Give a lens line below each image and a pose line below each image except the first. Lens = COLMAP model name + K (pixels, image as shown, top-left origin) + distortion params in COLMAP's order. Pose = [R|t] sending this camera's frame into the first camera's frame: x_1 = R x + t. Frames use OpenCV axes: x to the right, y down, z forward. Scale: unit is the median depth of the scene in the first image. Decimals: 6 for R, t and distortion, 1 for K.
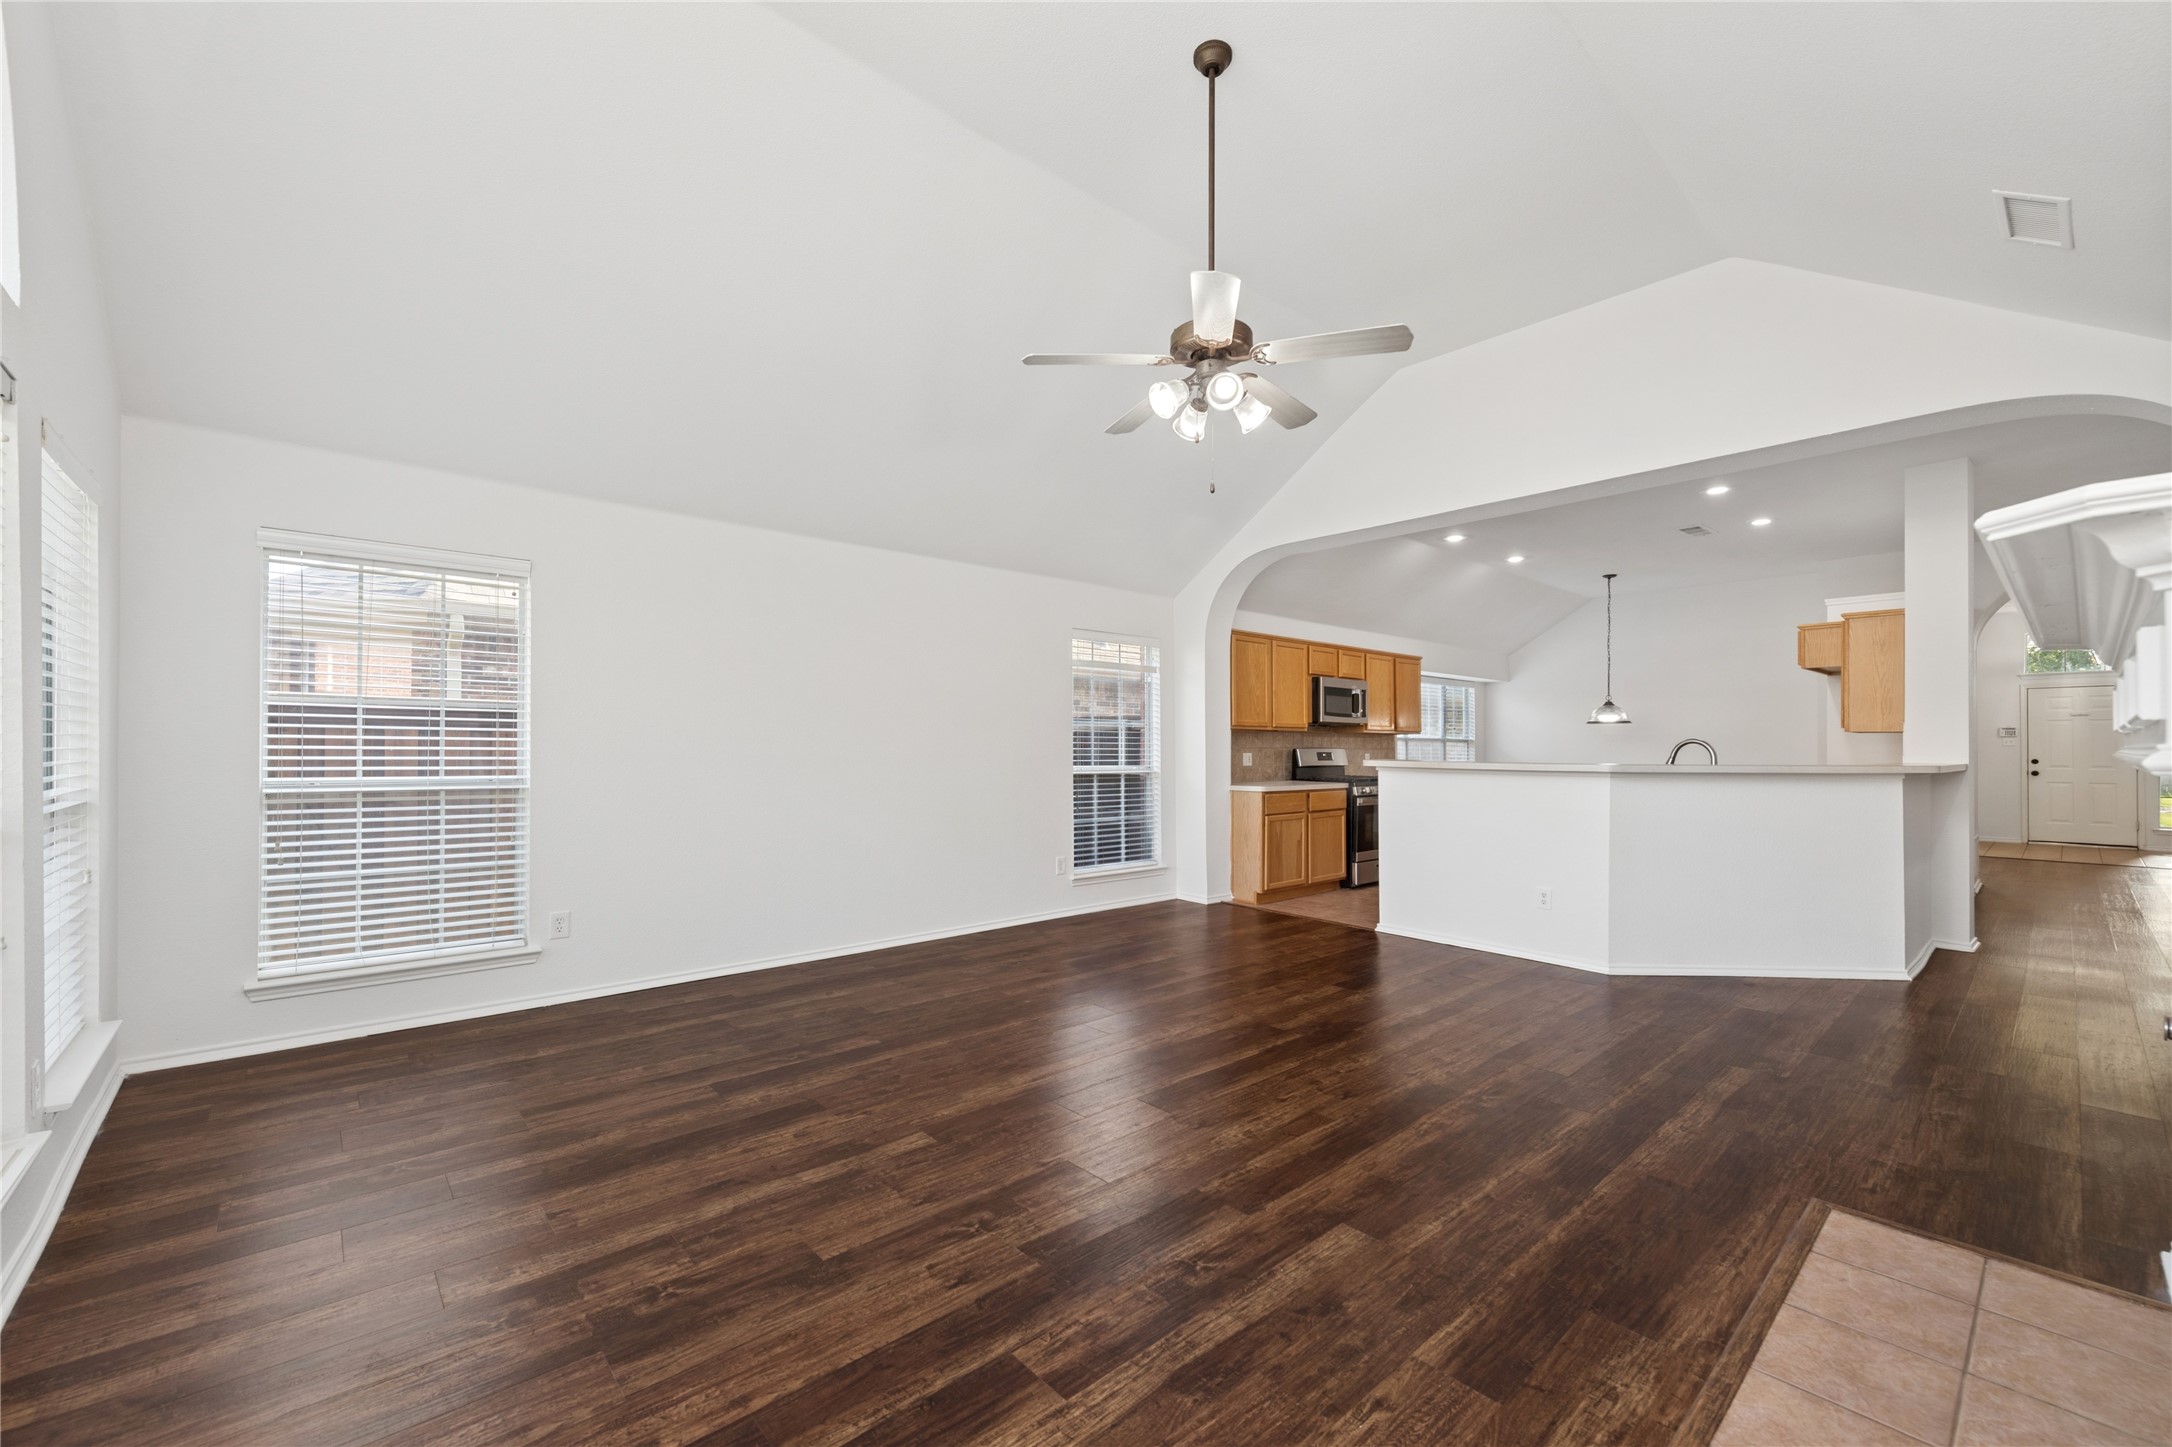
lens RADIAL K [[869.1, 0, 1037.5], [0, 869.1, 746.7], [0, 0, 1]] dist [0.006881, -0.002570]
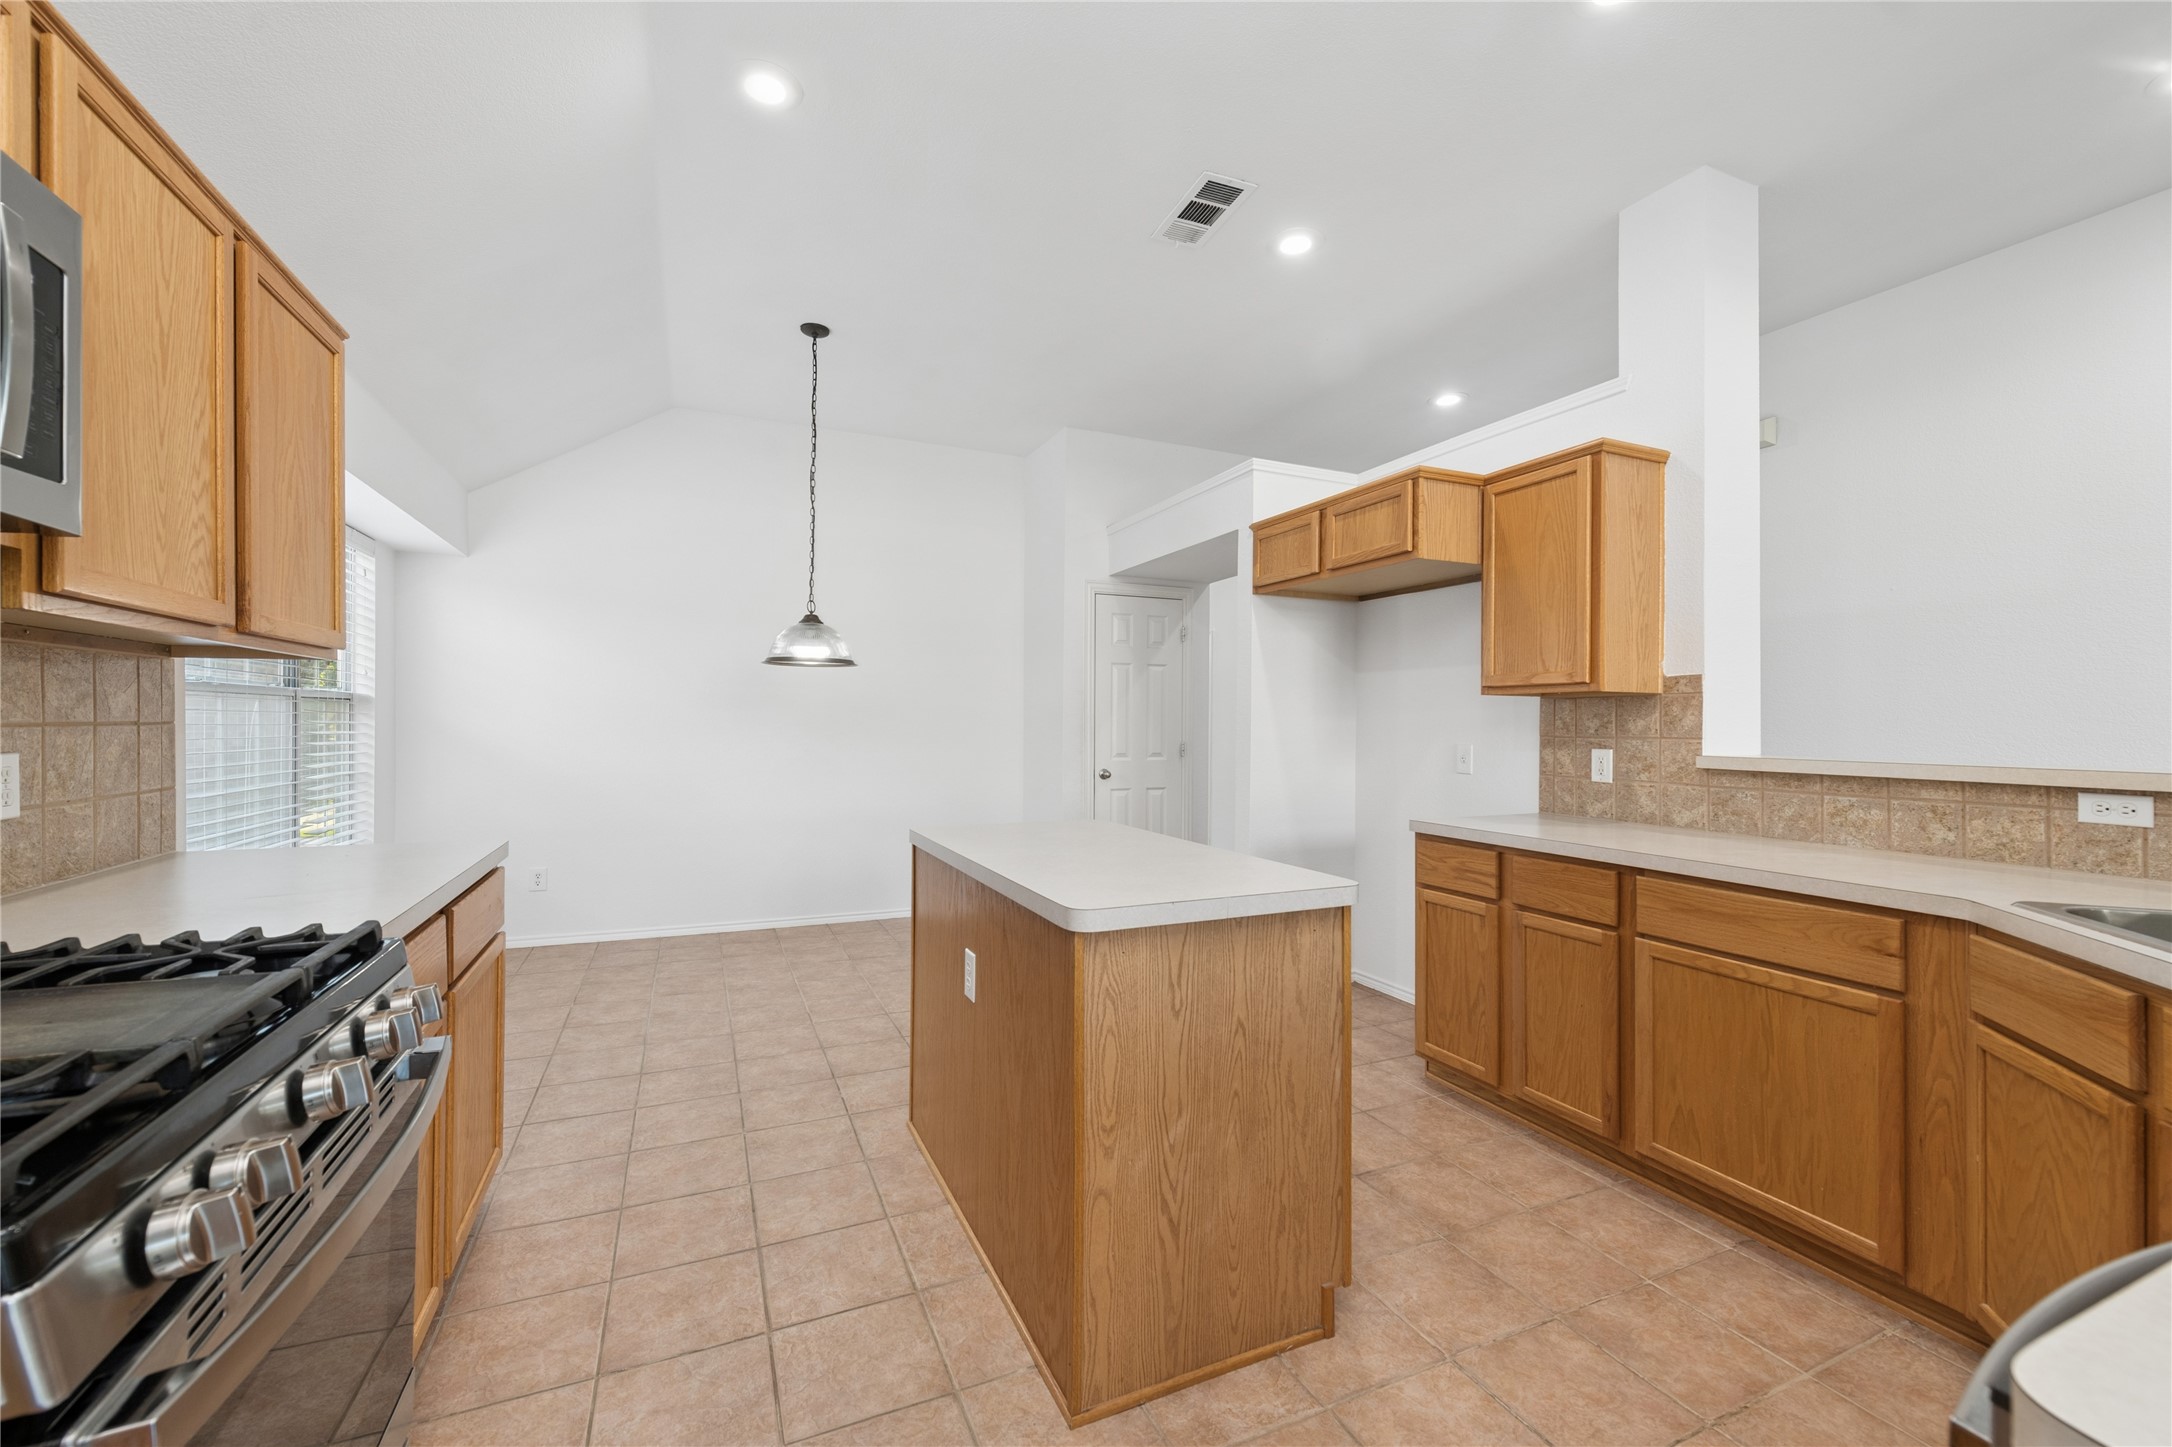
lens RADIAL K [[869.1, 0, 1111.4], [0, 869.1, 733.8], [0, 0, 1]] dist [0.006881, -0.002570]
pose [[0.250856, -0.008872, 0.967984, 0.471901], [-0.008729, 0.999897, 0.011426, 0.003941], [-0.967985, -0.011316, 0.250753, 1.315584]]
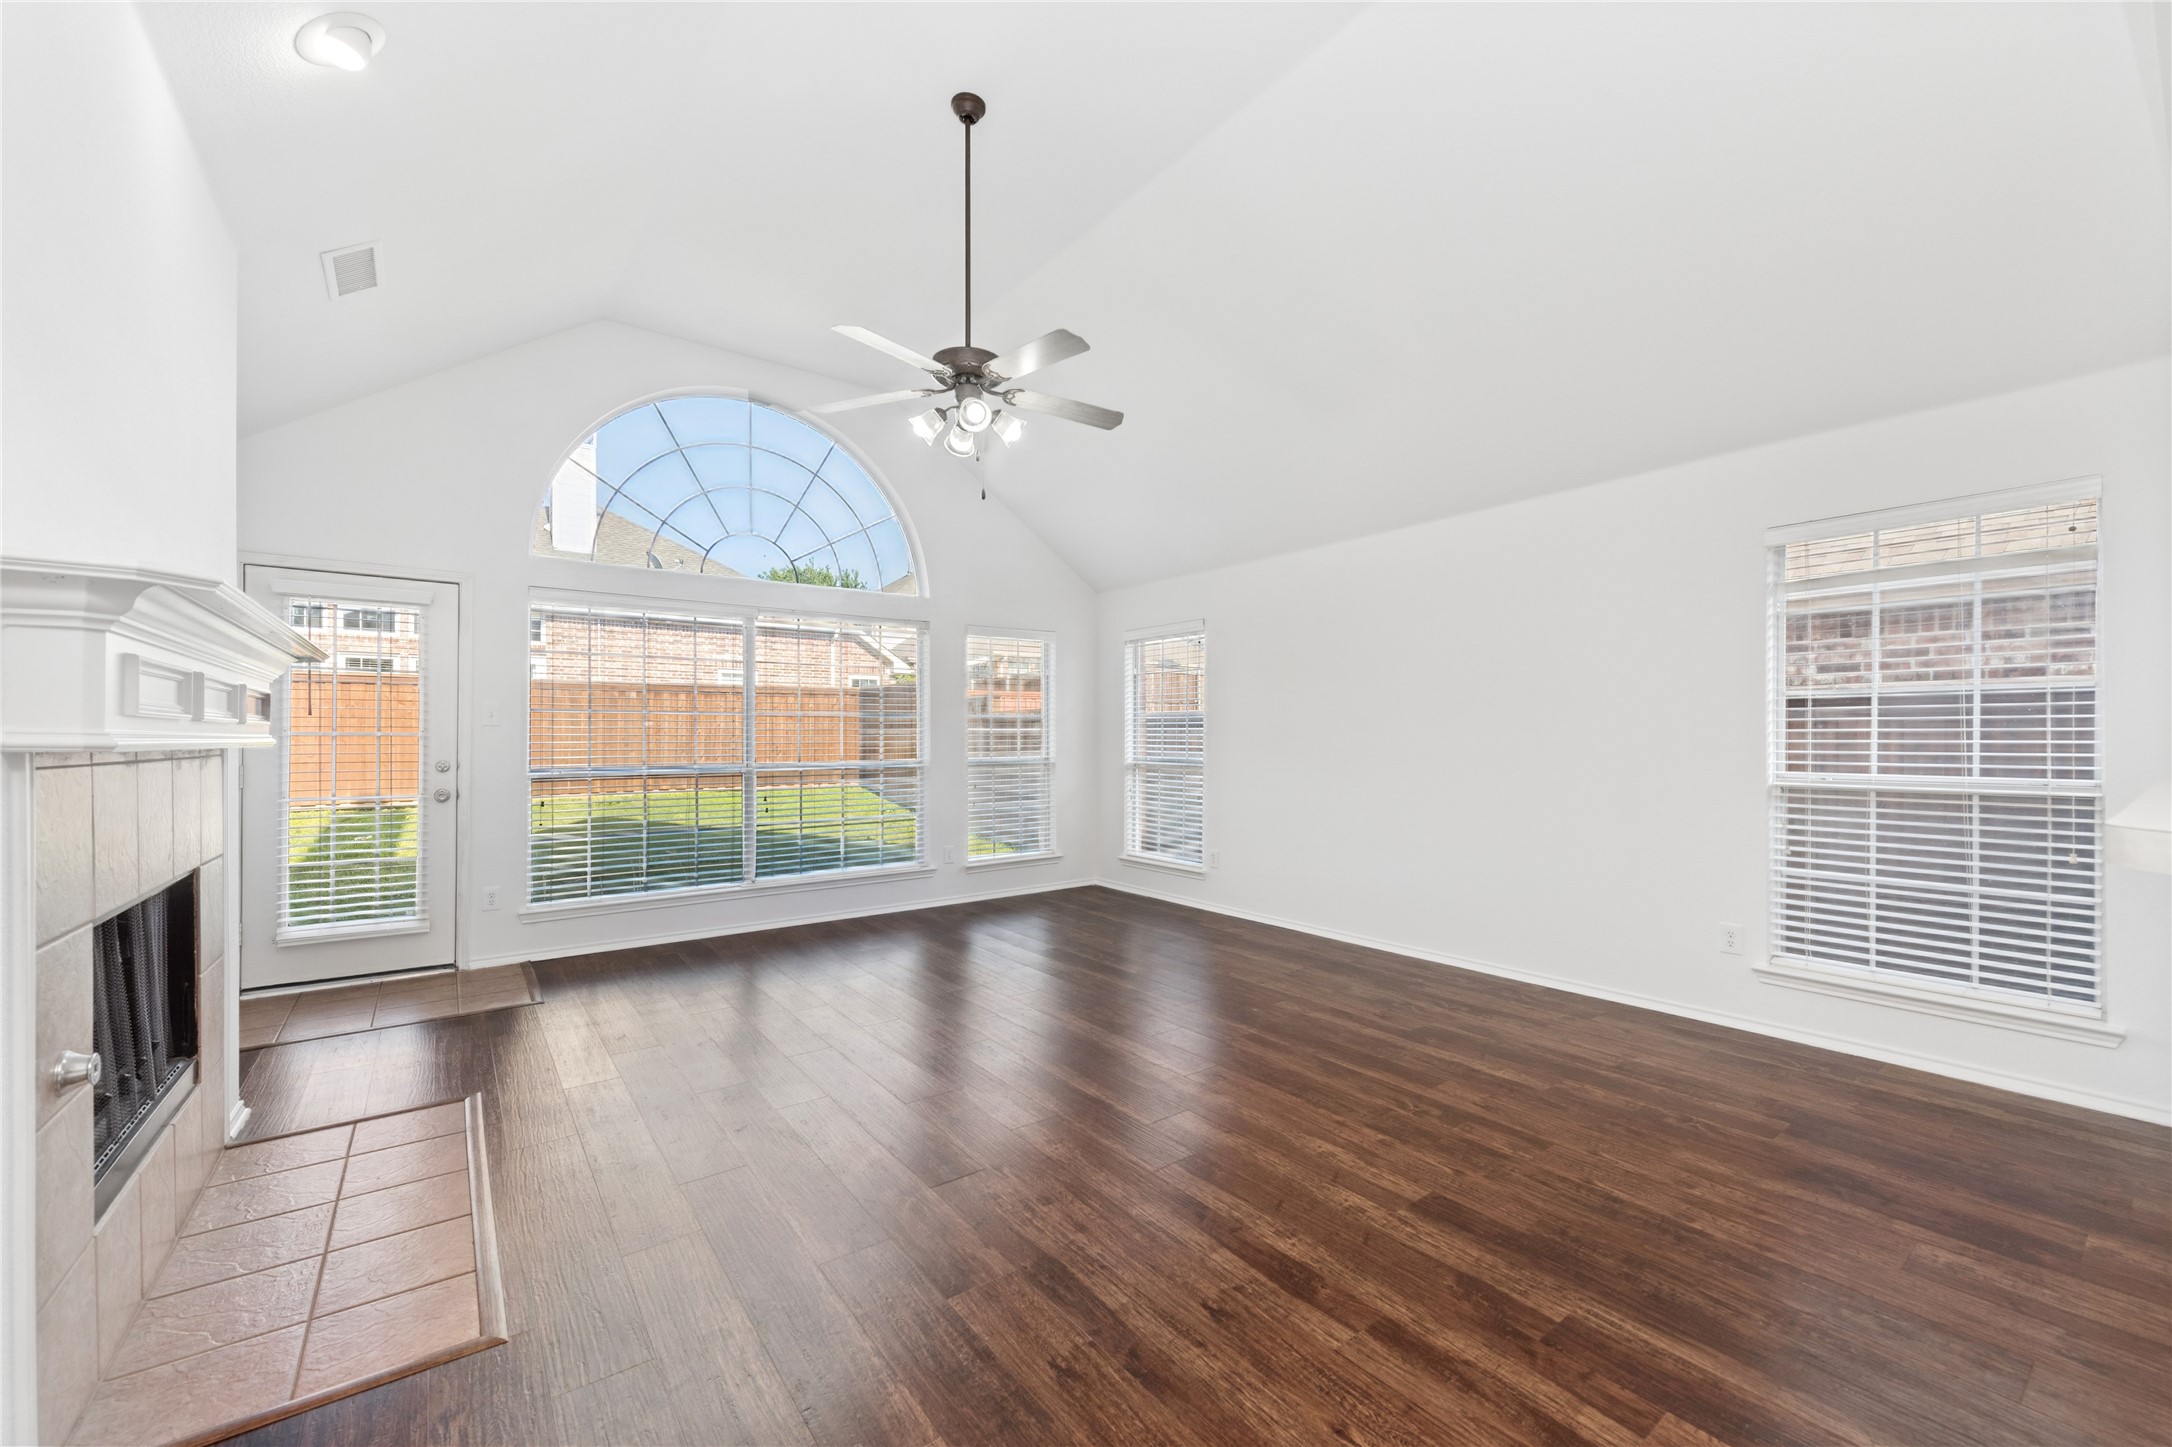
lens RADIAL K [[869.1, 0, 1122.5], [0, 869.1, 728.8], [0, 0, 1]] dist [0.006881, -0.002570]
pose [[-0.025863, -0.013869, -0.999569, 0.766190], [-0.004151, 0.999897, -0.013767, 0.005477], [0.999657, 0.003793, -0.025918, 0.732257]]
